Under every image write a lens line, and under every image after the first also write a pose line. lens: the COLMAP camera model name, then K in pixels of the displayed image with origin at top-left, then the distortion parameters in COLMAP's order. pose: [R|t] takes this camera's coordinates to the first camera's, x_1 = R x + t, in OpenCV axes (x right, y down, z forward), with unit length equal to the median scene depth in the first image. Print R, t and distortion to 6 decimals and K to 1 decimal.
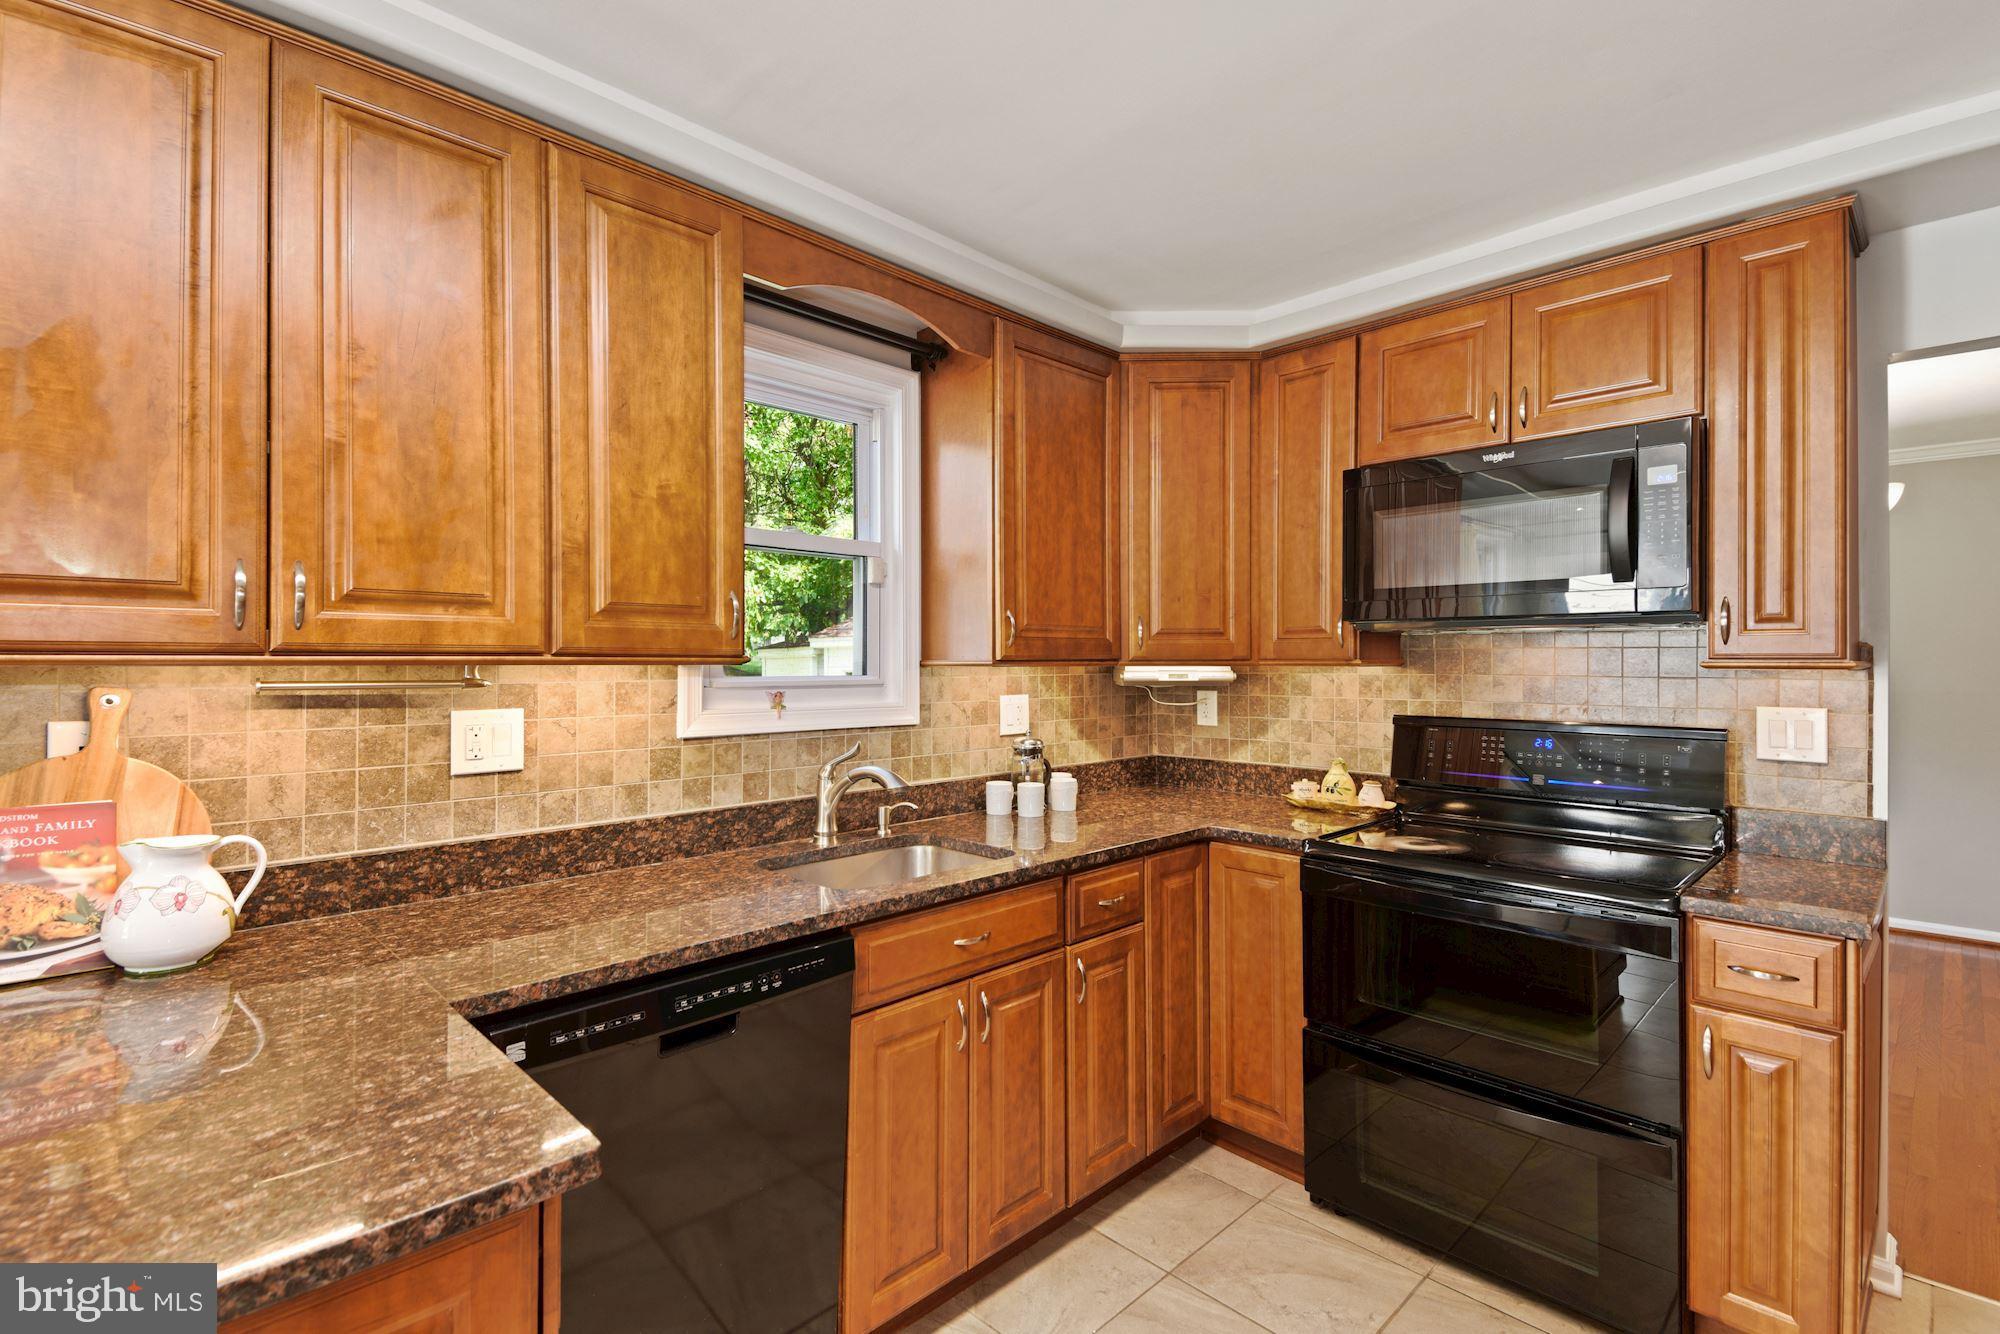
lens RADIAL K [[926.0, 0, 1000.5], [0, 926.0, 658.9], [0, 0, 1]] dist [0.027691, 0.000012]
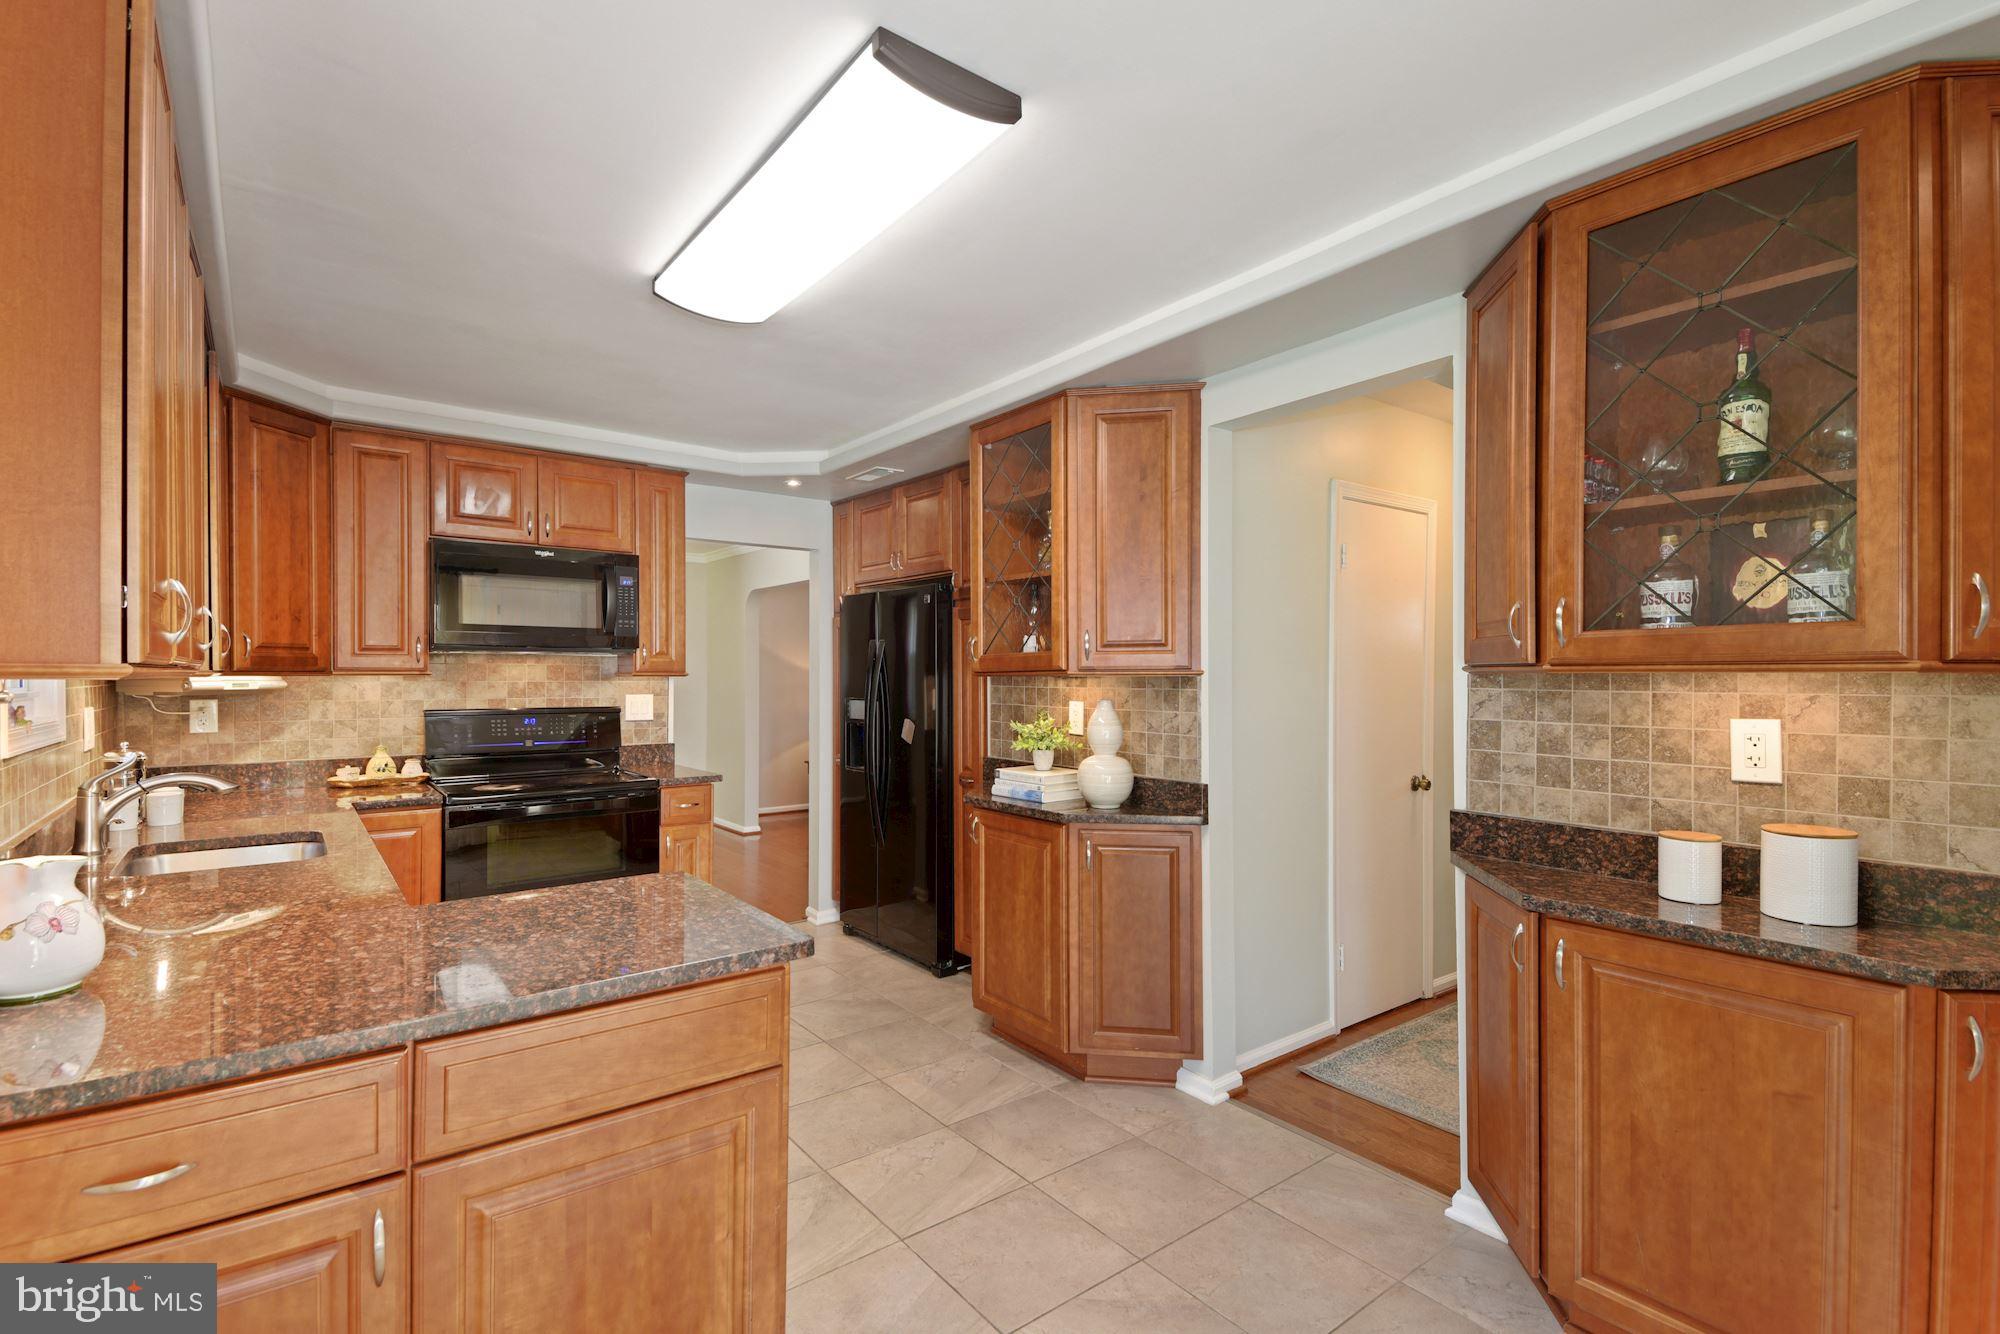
lens RADIAL K [[926.0, 0, 994.6], [0, 926.0, 677.3], [0, 0, 1]] dist [0.027691, 0.000012]
pose [[0.127244, -0.002323, 0.991869, -0.848015], [-0.001237, 0.999996, 0.002500, 0.005861], [-0.991871, -0.001545, 0.127241, -0.028540]]
